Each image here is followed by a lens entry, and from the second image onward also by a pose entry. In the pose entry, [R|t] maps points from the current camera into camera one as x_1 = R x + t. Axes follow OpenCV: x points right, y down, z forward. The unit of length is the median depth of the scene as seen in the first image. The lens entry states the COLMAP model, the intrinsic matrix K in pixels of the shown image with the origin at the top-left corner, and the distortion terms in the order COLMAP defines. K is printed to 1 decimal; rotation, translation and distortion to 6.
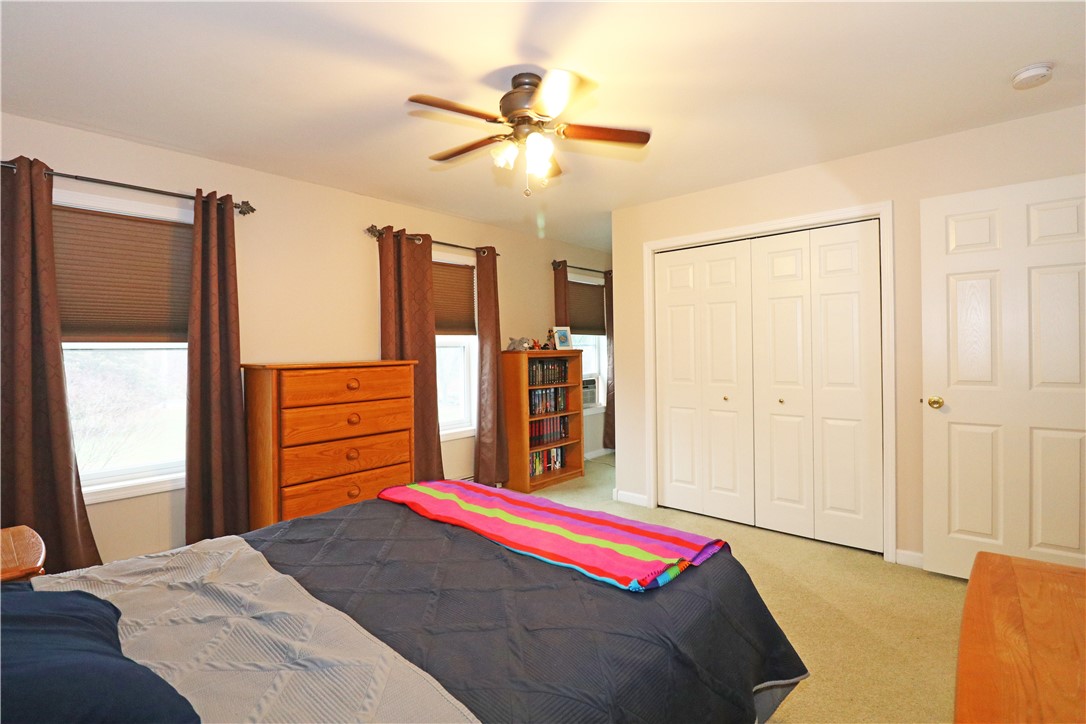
lens RADIAL K [[501.0, 0, 539.1], [0, 501.0, 350.9], [0, 0, 1]] dist [-0.000527, -0.012482]
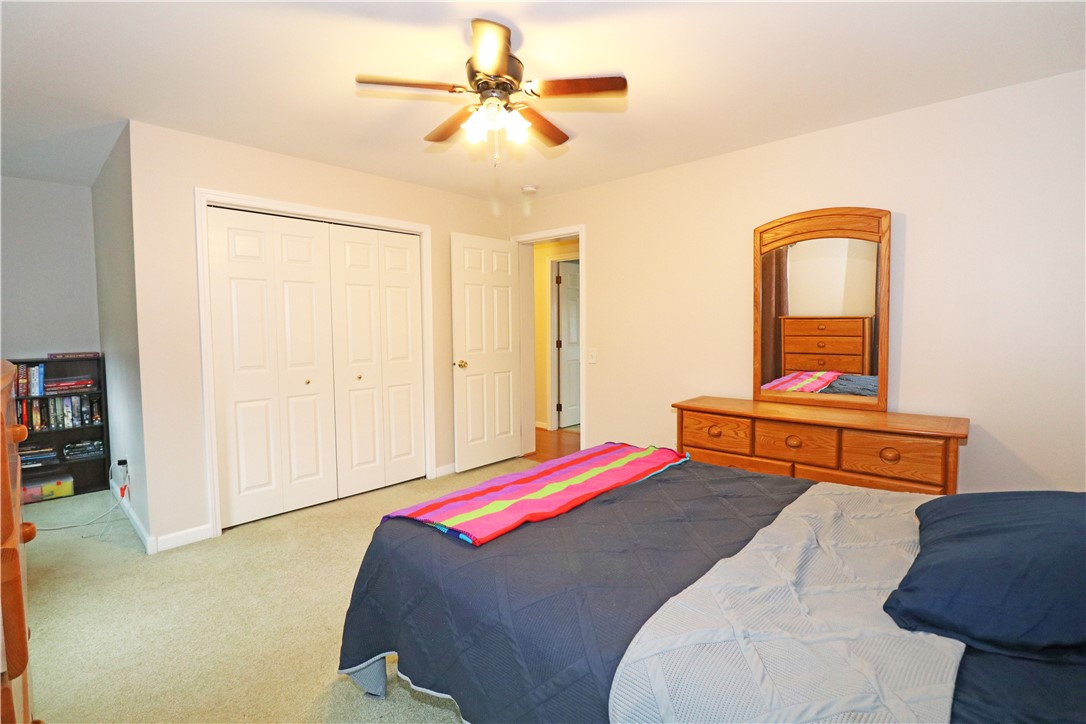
lens RADIAL K [[501.0, 0, 539.1], [0, 501.0, 350.9], [0, 0, 1]] dist [-0.000527, -0.012482]
pose [[0.023878, -0.037609, 0.999007, -0.514483], [0.011185, 0.999240, 0.037350, 0.003379], [-0.999652, 0.010282, 0.024281, 0.470116]]
